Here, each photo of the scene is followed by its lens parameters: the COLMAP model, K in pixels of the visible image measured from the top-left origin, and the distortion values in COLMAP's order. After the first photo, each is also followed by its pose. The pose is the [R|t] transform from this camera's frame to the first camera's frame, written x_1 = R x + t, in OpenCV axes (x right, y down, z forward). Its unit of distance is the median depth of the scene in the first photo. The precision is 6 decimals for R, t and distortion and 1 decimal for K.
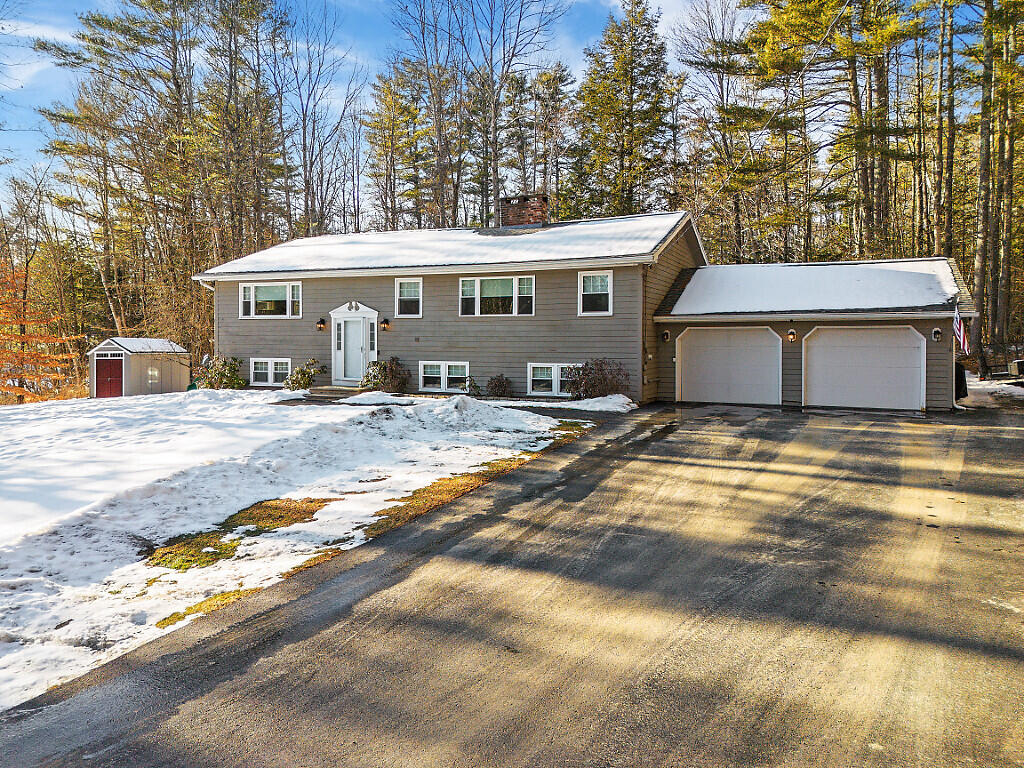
lens RADIAL K [[725.3, 0, 514.9], [0, 725.3, 356.4], [0, 0, 1]] dist [0.090713, -0.088234]
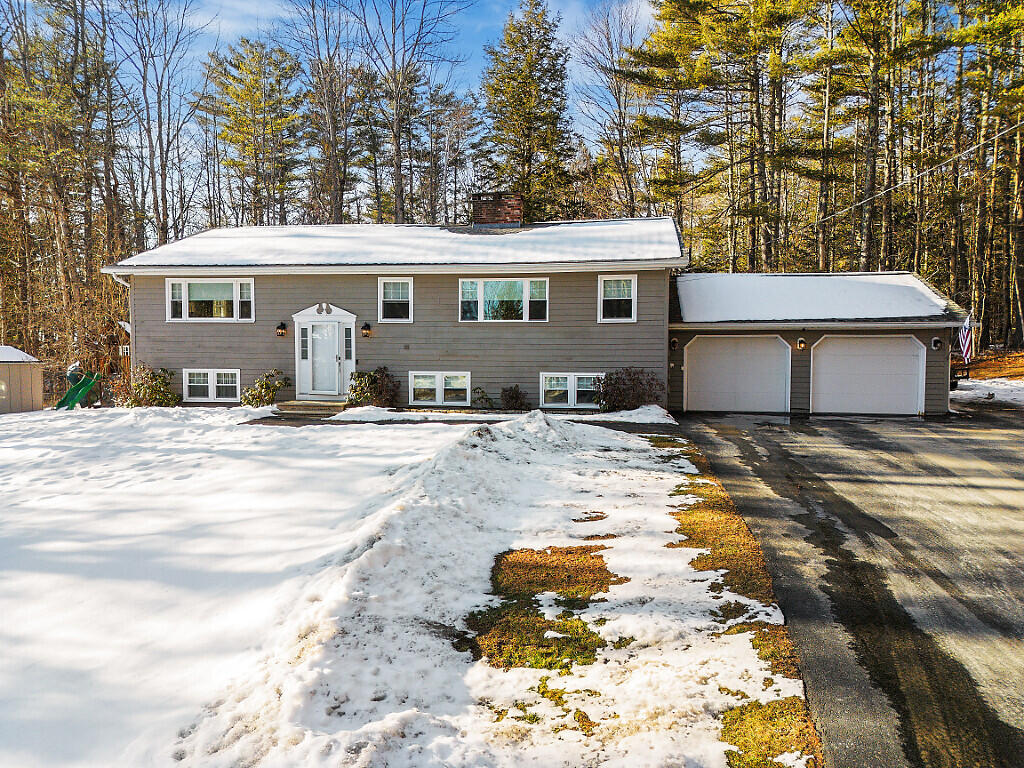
lens RADIAL K [[715.0, 0, 512.0], [0, 715.0, 384.0], [0, 0, 1]] dist [0.078929, -0.070273]
pose [[0.967868, -0.010861, 0.251223, -0.233902], [0.004011, 0.999607, 0.027760, -0.002180], [-0.251426, -0.025861, 0.967531, 0.119994]]
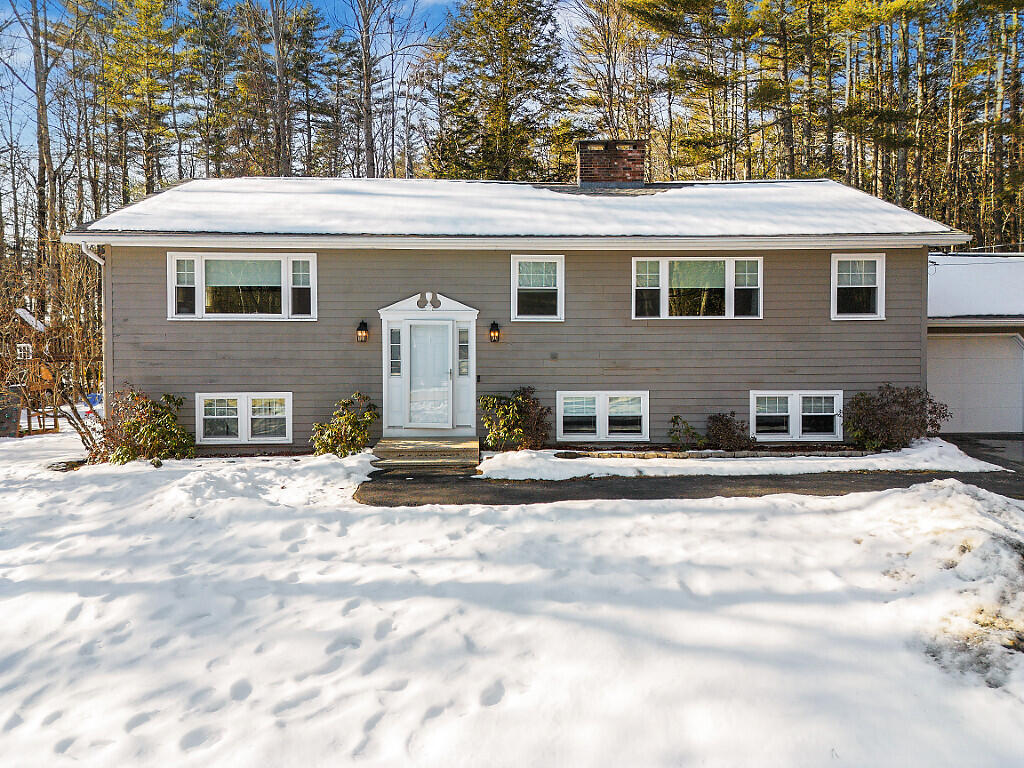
lens RADIAL K [[737.0, 0, 512.5], [0, 737.0, 336.4], [0, 0, 1]] dist [0.080942, -0.084267]
pose [[0.903333, -0.013699, 0.428722, -0.437855], [0.013918, 0.999900, 0.002624, -0.042721], [-0.428715, 0.003597, 0.903433, 0.462788]]
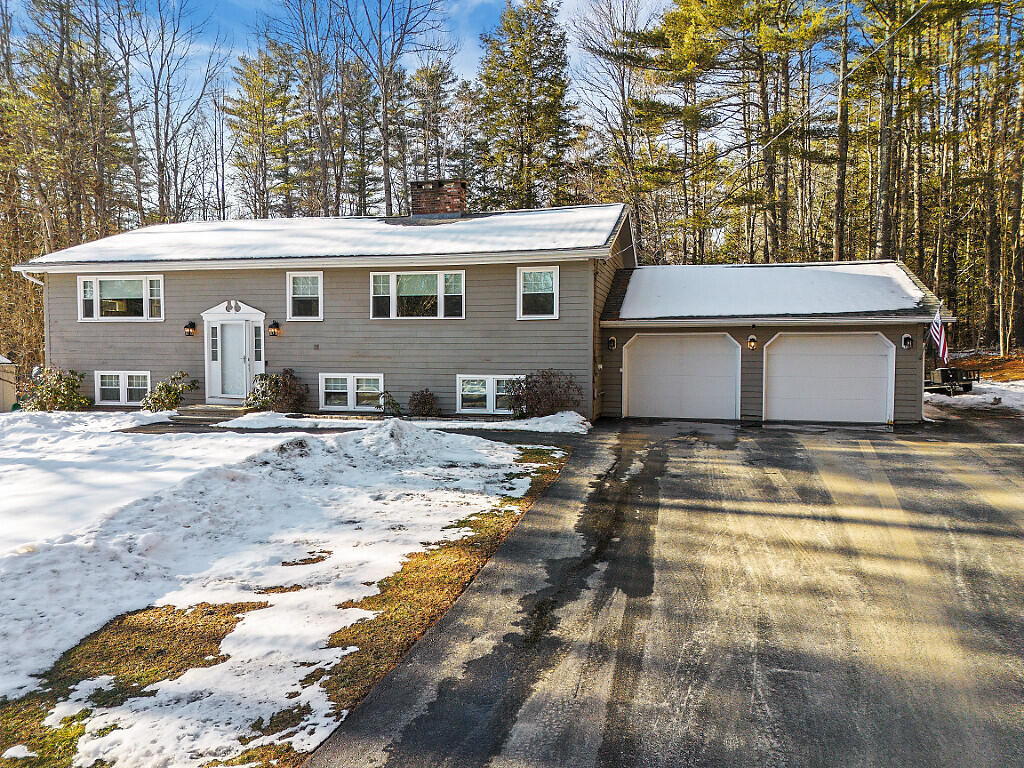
lens RADIAL K [[715.0, 0, 512.0], [0, 715.0, 384.0], [0, 0, 1]] dist [0.078929, -0.070273]
pose [[0.984850, -0.009910, 0.173128, -0.059384], [0.005269, 0.999615, 0.027244, -0.002859], [-0.173331, -0.025919, 0.984522, 0.162845]]
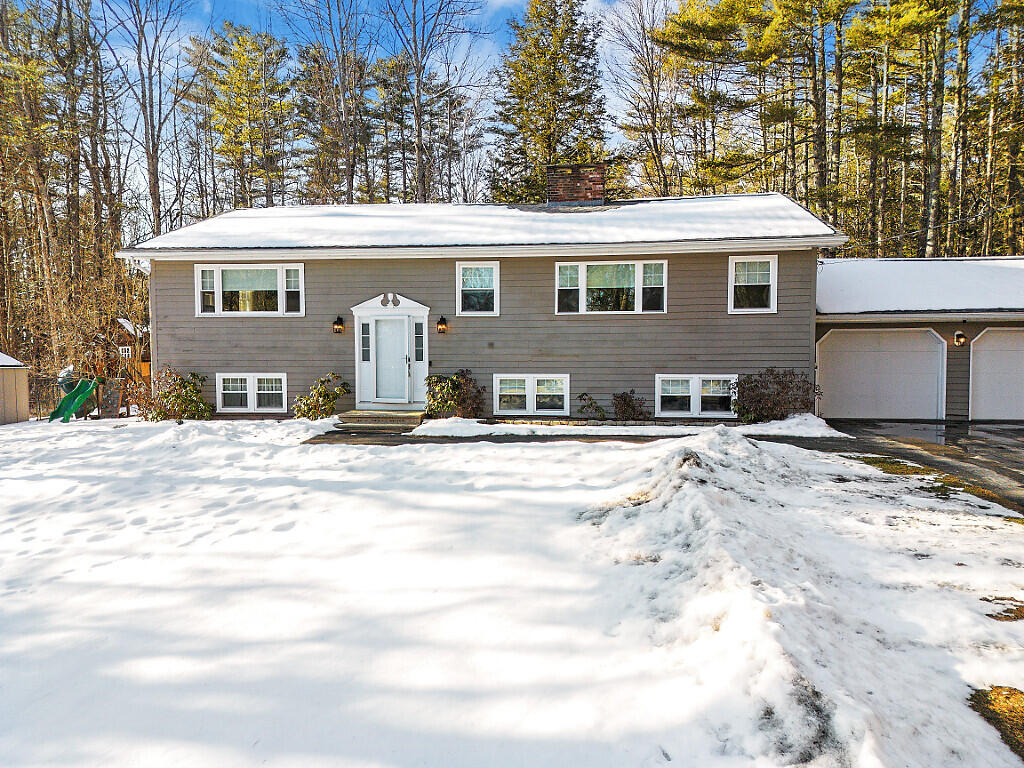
lens RADIAL K [[715.0, 0, 512.0], [0, 715.0, 384.0], [0, 0, 1]] dist [0.078929, -0.070273]
pose [[0.957936, -0.018481, 0.286385, -0.328635], [0.010869, 0.999545, 0.028145, -0.004286], [-0.286775, -0.023848, 0.957701, 0.299534]]
